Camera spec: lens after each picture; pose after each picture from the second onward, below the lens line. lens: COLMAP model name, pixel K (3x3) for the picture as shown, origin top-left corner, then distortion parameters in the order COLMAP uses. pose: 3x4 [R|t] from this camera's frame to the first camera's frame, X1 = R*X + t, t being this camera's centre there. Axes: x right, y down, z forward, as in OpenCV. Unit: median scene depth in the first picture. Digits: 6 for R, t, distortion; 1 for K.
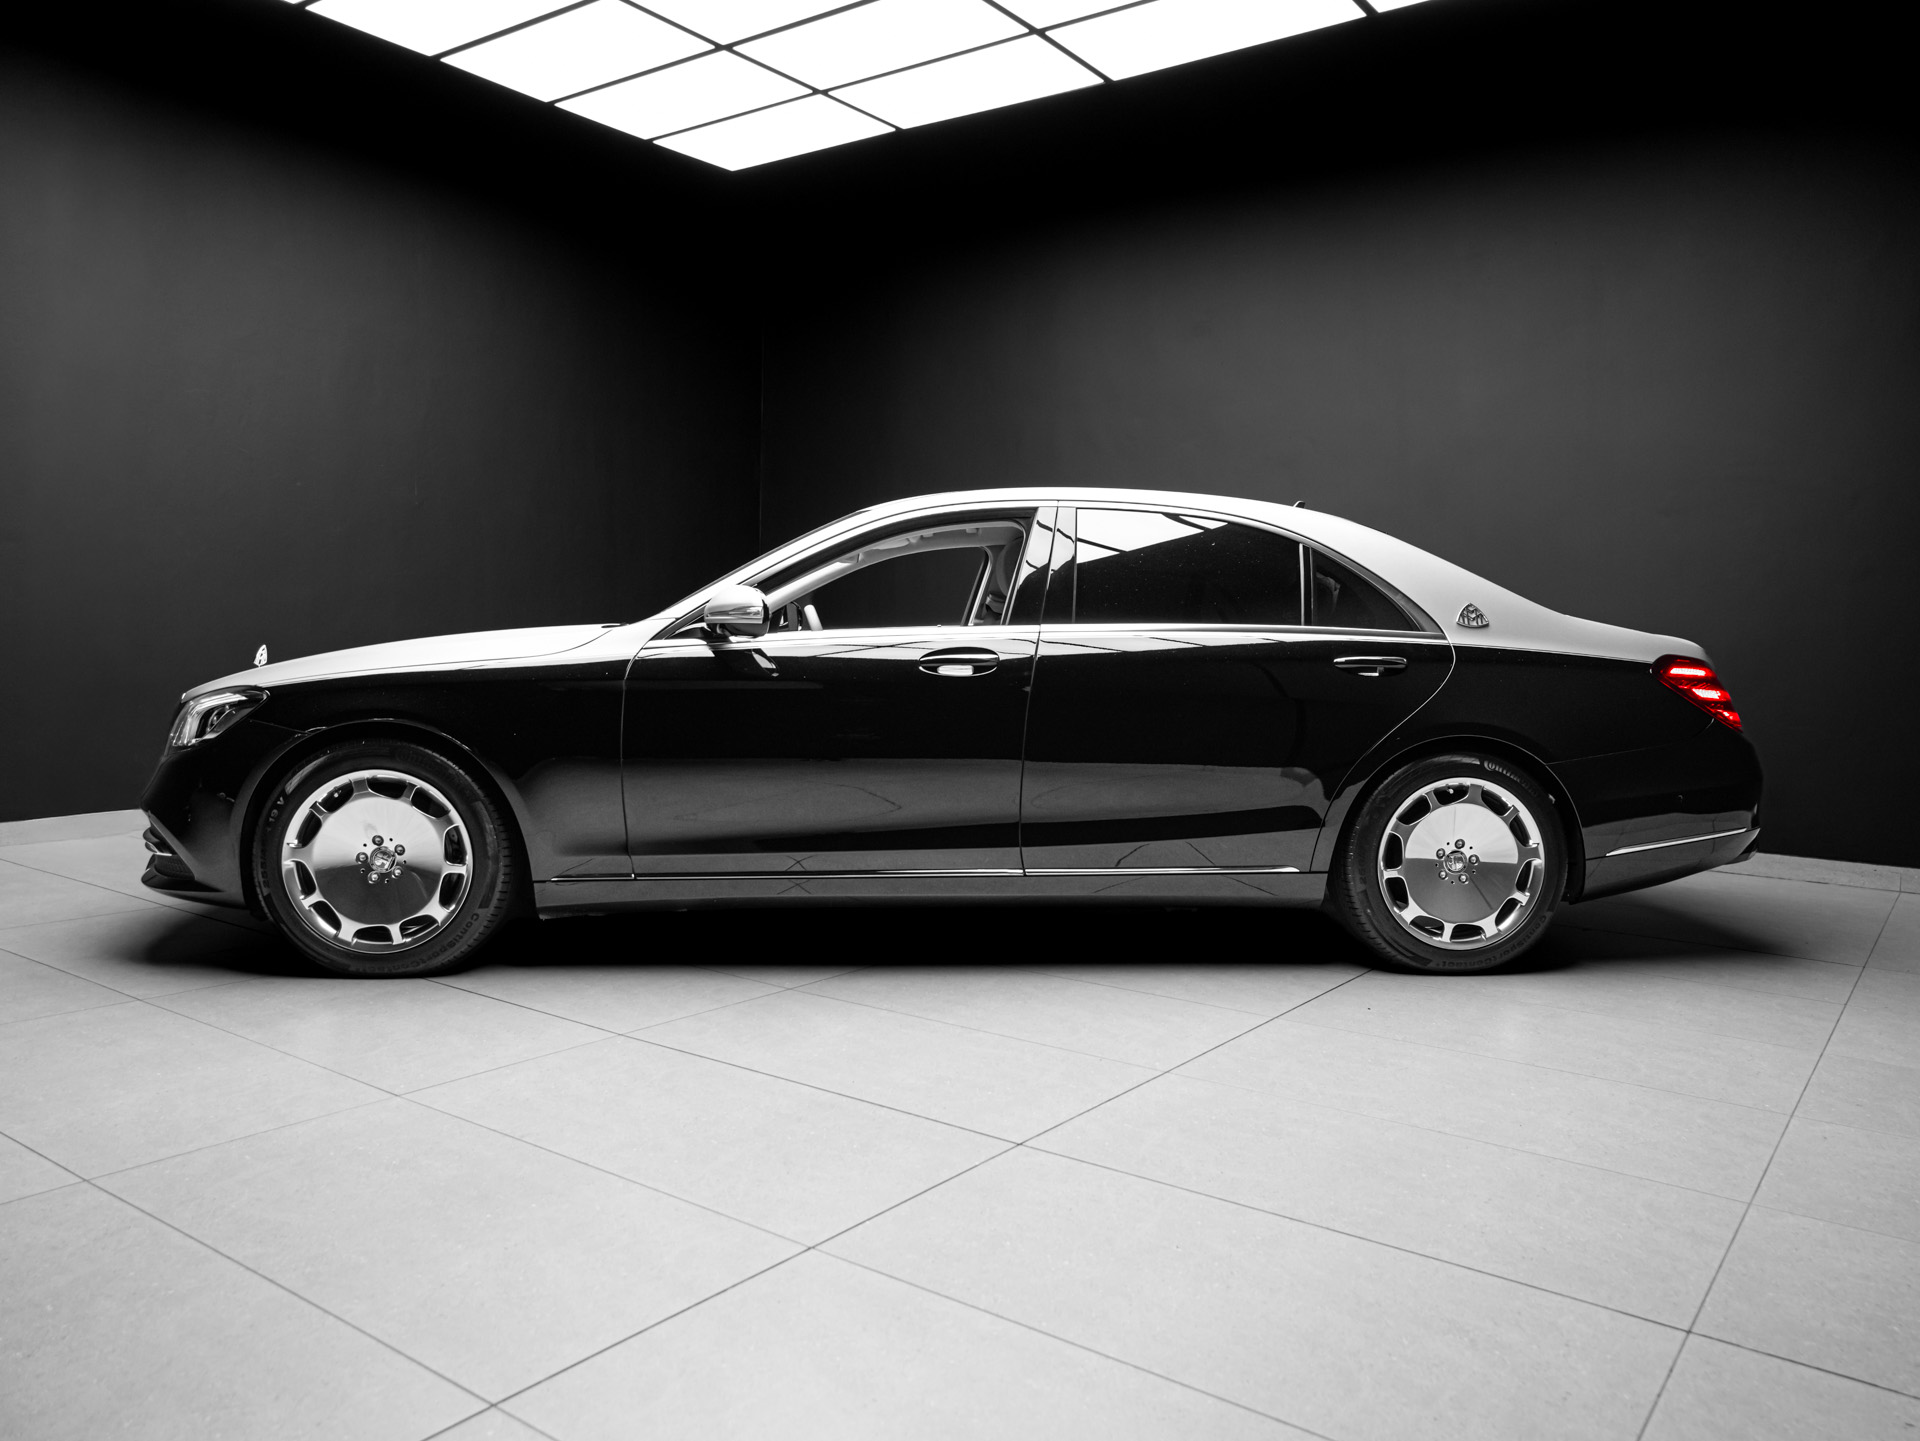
lens RADIAL K [[1430.5, 0, 960.0], [0, 1430.5, 720.5], [0, 0, 1]] dist [-0.027817, 0.062396]
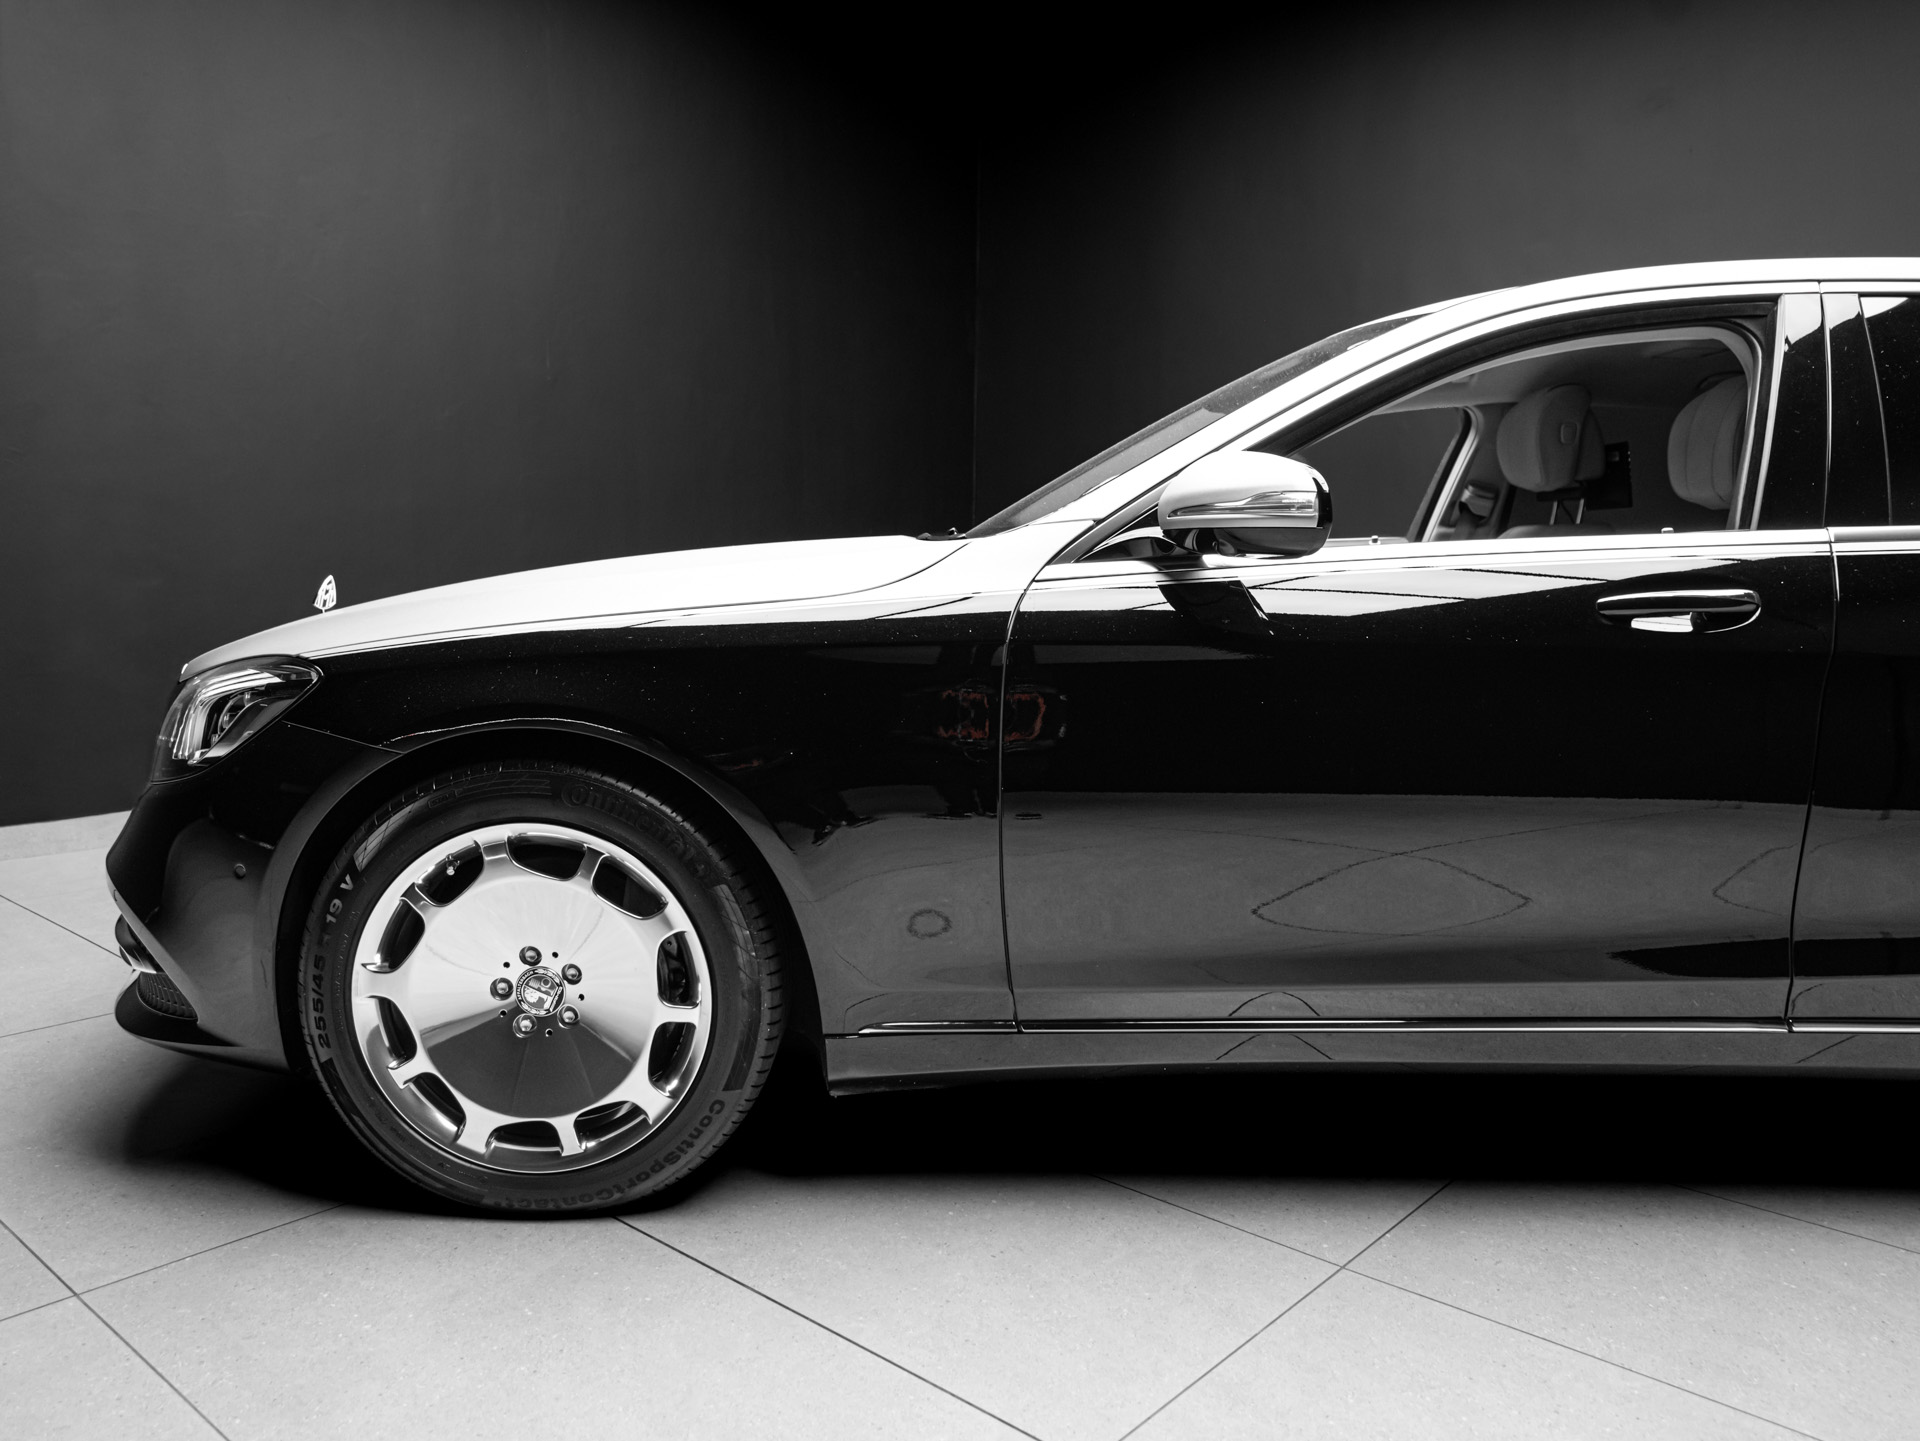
lens RADIAL K [[1480.8, 0, 960.0], [0, 1480.8, 720.5], [0, 0, 1]] dist [-0.036594, 0.083787]
pose [[0.996761, 0.001880, -0.080404, -0.205704], [0.002322, 0.998637, 0.052135, -0.028304], [0.080393, -0.052153, 0.995398, 0.474100]]
